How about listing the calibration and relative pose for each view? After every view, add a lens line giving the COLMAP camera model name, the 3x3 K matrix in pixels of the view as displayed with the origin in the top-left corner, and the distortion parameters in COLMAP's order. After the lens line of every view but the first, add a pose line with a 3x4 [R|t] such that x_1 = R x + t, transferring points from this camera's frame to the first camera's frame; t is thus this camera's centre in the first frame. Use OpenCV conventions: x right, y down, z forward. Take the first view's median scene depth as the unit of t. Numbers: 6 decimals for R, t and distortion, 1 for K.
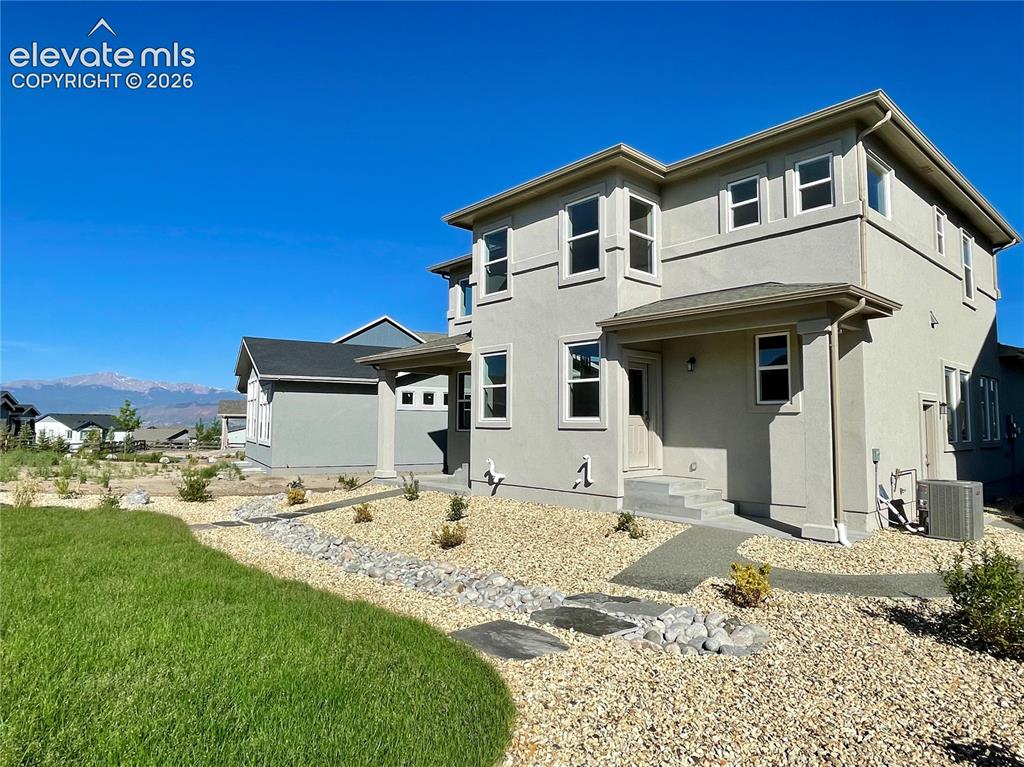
lens RADIAL K [[617.9, 0, 509.2], [0, 617.9, 380.0], [0, 0, 1]] dist [-0.000675, -0.000152]
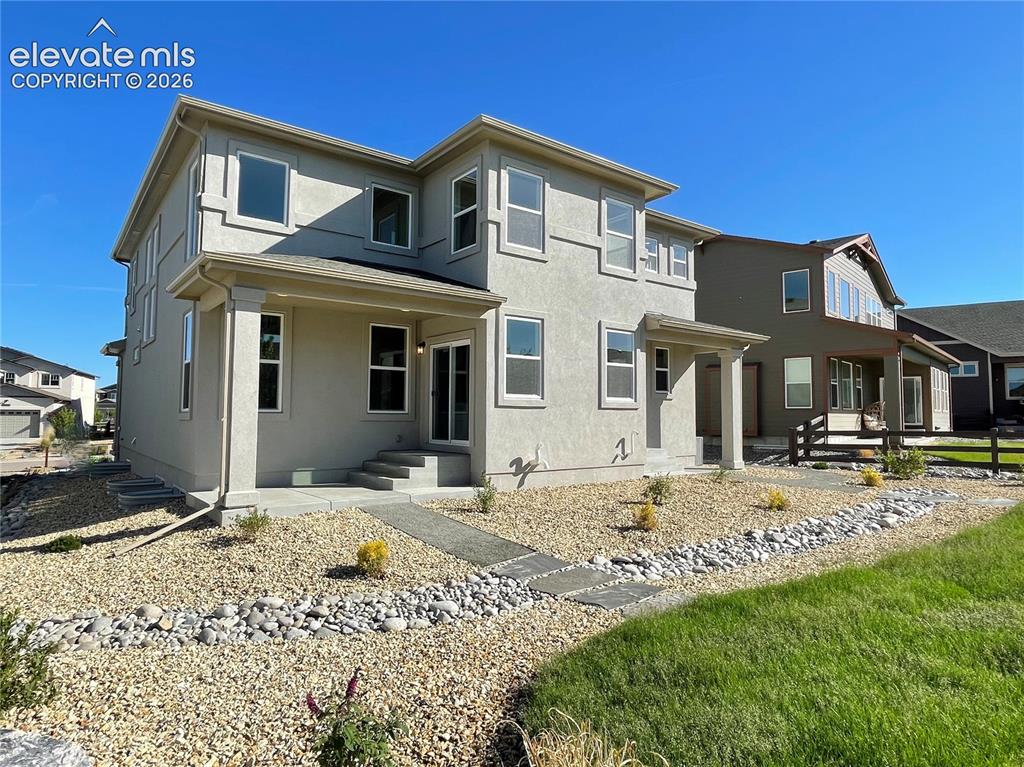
lens RADIAL K [[617.9, 0, 509.2], [0, 617.9, 380.0], [0, 0, 1]] dist [-0.000675, -0.000152]
pose [[0.080765, 0.052675, 0.995340, -0.884199], [-0.075412, 0.996063, -0.046594, 0.083878], [-0.993876, -0.071298, 0.084420, 0.974379]]
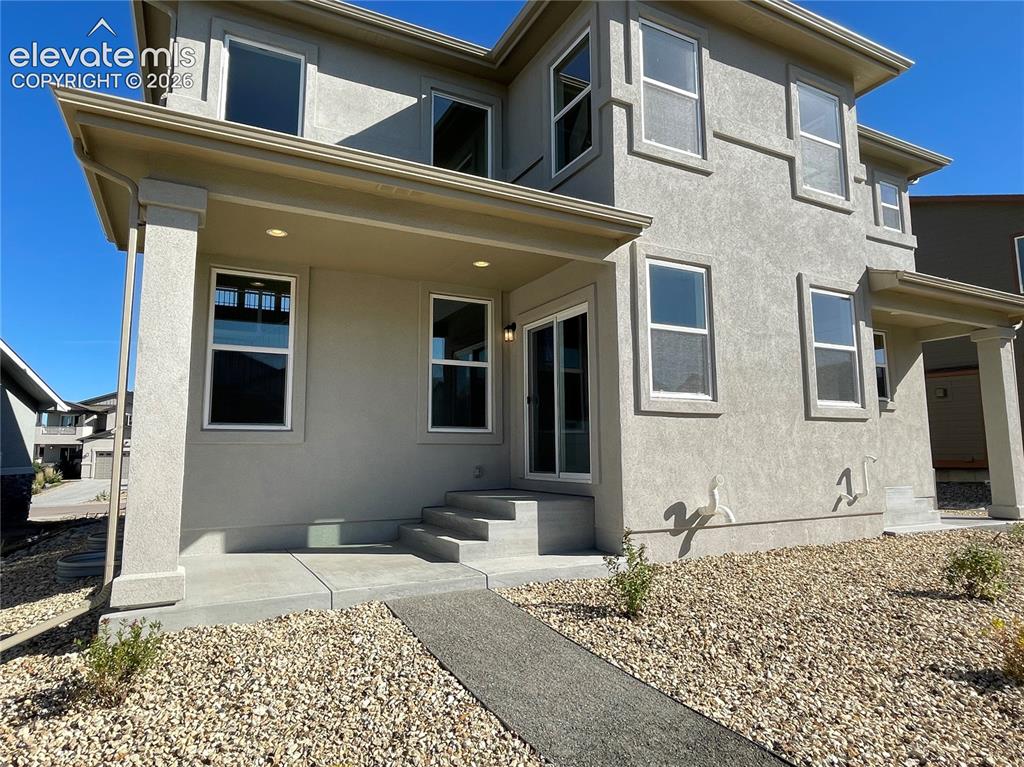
lens RADIAL K [[617.9, 0, 509.2], [0, 617.9, 380.0], [0, 0, 1]] dist [-0.000675, -0.000152]
pose [[0.250058, 0.108975, 0.962079, -0.541988], [-0.059573, 0.993495, -0.097050, 0.109068], [-0.966397, -0.033046, 0.254923, 1.034201]]
